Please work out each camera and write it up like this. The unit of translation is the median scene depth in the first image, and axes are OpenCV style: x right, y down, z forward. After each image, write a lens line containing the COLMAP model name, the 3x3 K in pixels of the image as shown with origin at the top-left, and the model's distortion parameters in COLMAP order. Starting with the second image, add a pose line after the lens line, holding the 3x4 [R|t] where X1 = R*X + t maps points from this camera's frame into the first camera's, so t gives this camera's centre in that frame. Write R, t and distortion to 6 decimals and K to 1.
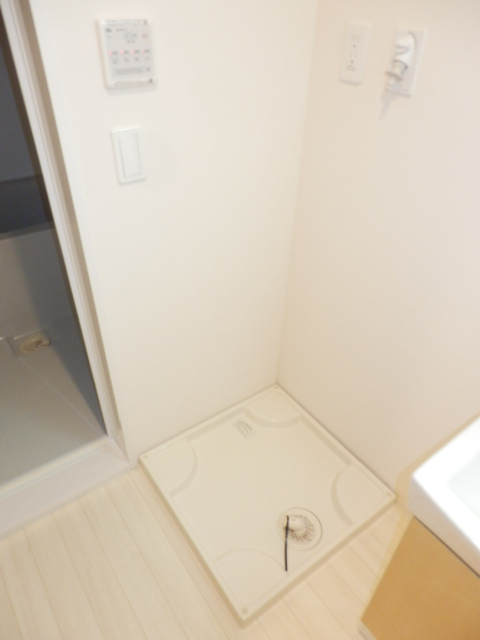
lens RADIAL K [[443.2, 0, 239.3], [0, 443.2, 322.3], [0, 0, 1]] dist [-0.011721, -0.001752]
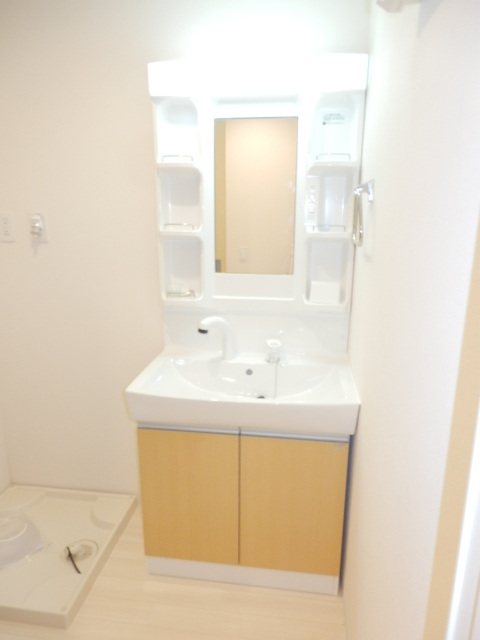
lens RADIAL K [[443.2, 0, 239.3], [0, 443.2, 322.3], [0, 0, 1]] dist [-0.011721, -0.001752]
pose [[0.688086, -0.200137, 0.697484, -0.413420], [0.456756, 0.866352, -0.202009, 0.511611], [-0.563837, 0.457580, 0.687538, -0.573282]]
